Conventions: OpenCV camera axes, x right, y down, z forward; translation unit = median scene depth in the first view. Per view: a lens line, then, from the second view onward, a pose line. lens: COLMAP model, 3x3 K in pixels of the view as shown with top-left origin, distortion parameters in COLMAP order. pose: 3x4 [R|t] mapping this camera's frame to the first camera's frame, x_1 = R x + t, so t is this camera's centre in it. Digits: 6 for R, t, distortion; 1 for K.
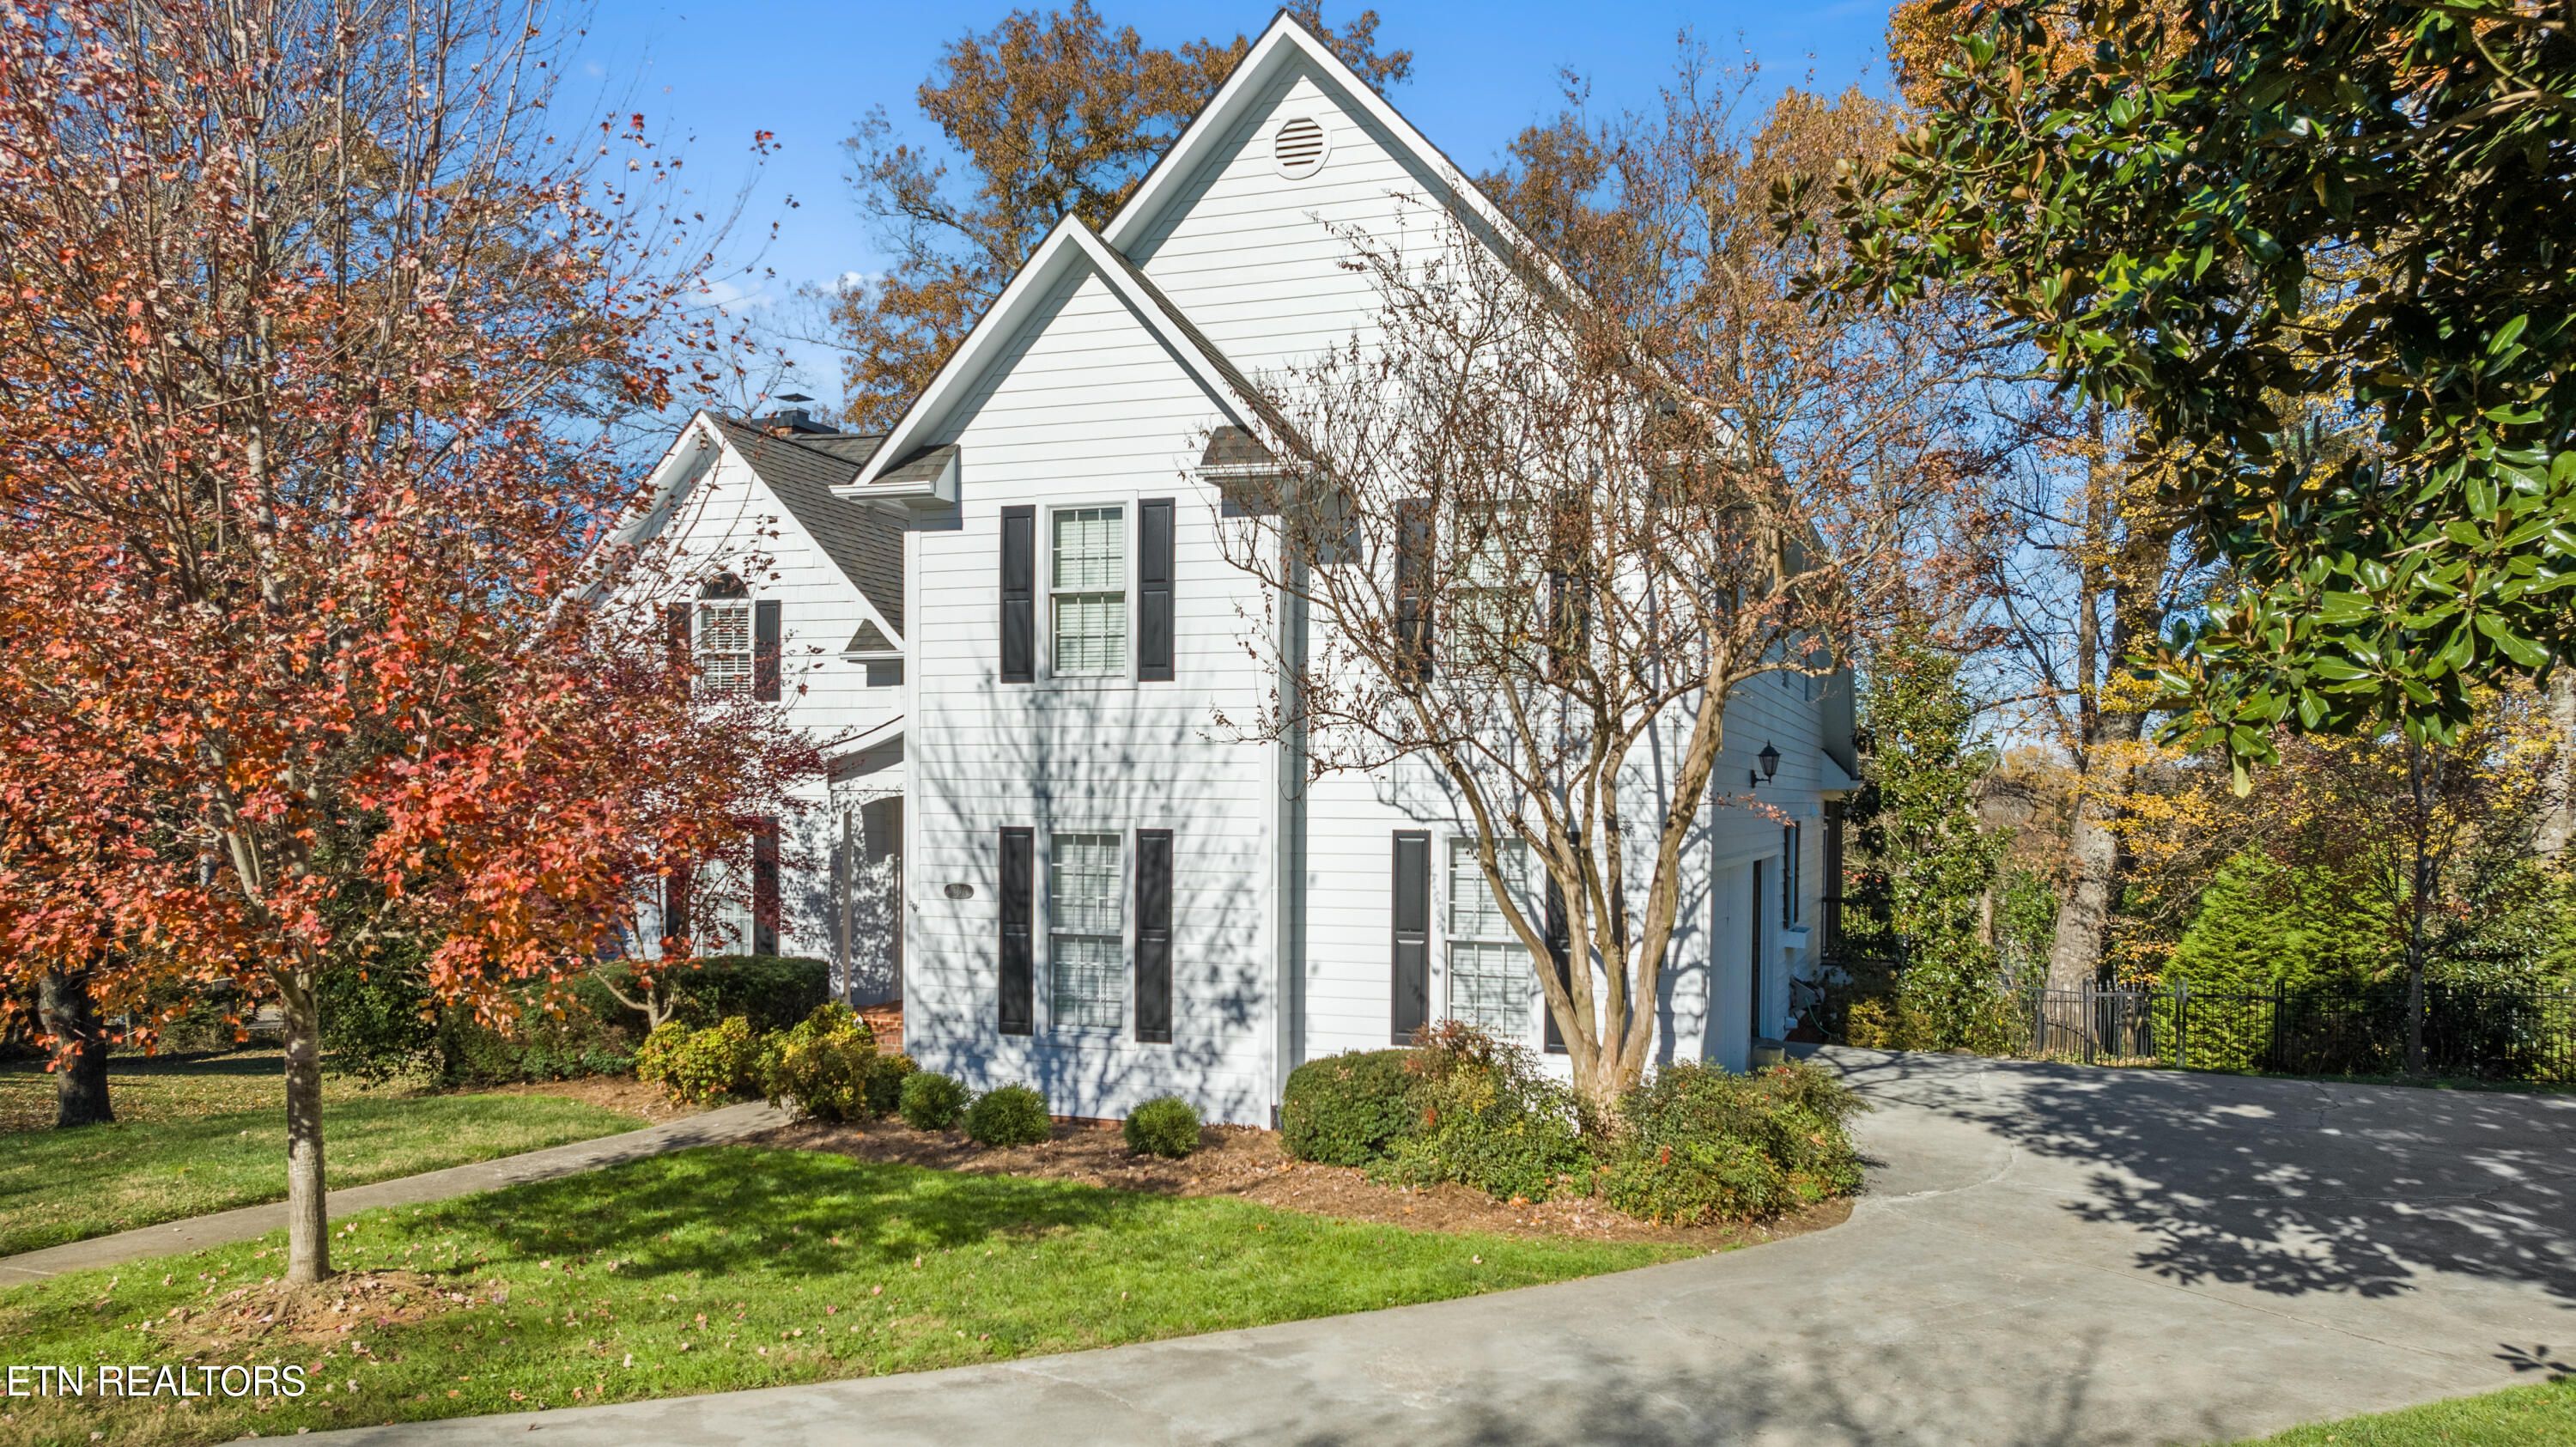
lens RADIAL K [[1842.0, 0, 1284.0], [0, 1842.0, 725.8], [0, 0, 1]] dist [-0.006947, -0.000047]
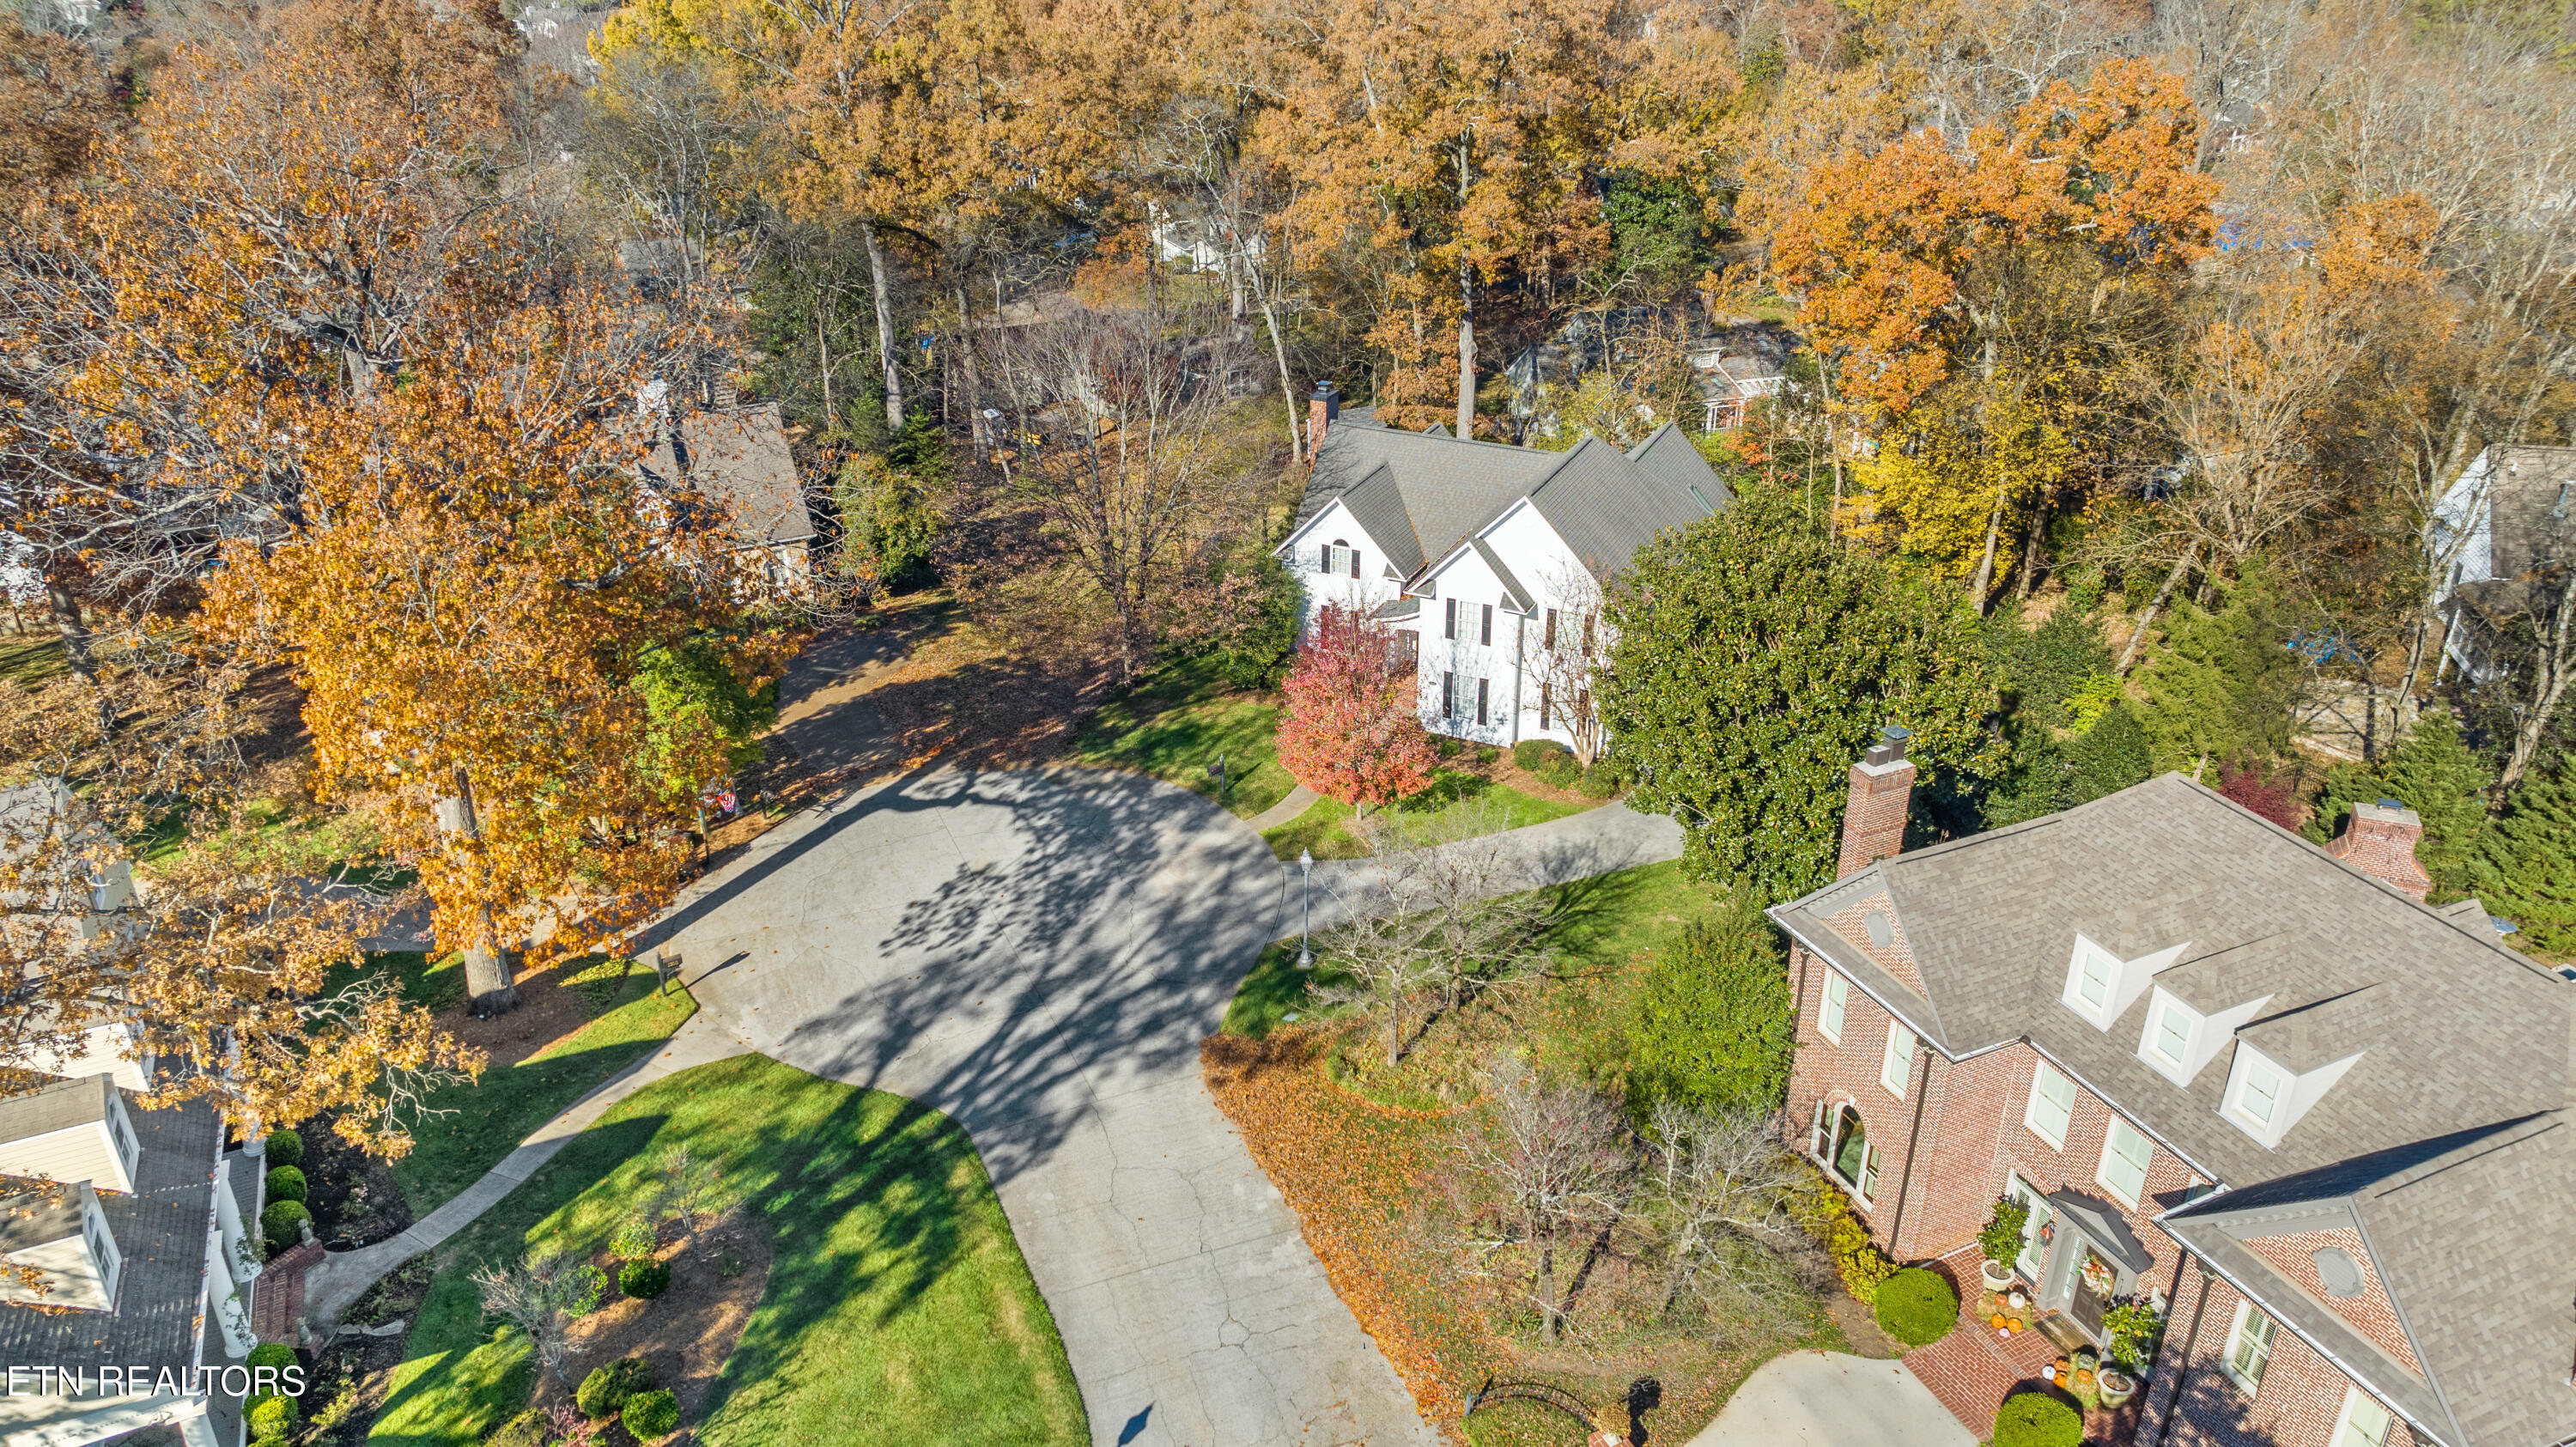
lens RADIAL K [[1842.0, 0, 1286.5], [0, 1842.0, 722.3], [0, 0, 1]] dist [-0.006947, -0.000047]
pose [[0.993098, 0.046213, -0.107796, -0.058223], [0.004609, 0.903011, 0.429592, -1.577442], [0.117193, -0.427124, 0.896566, -2.697223]]
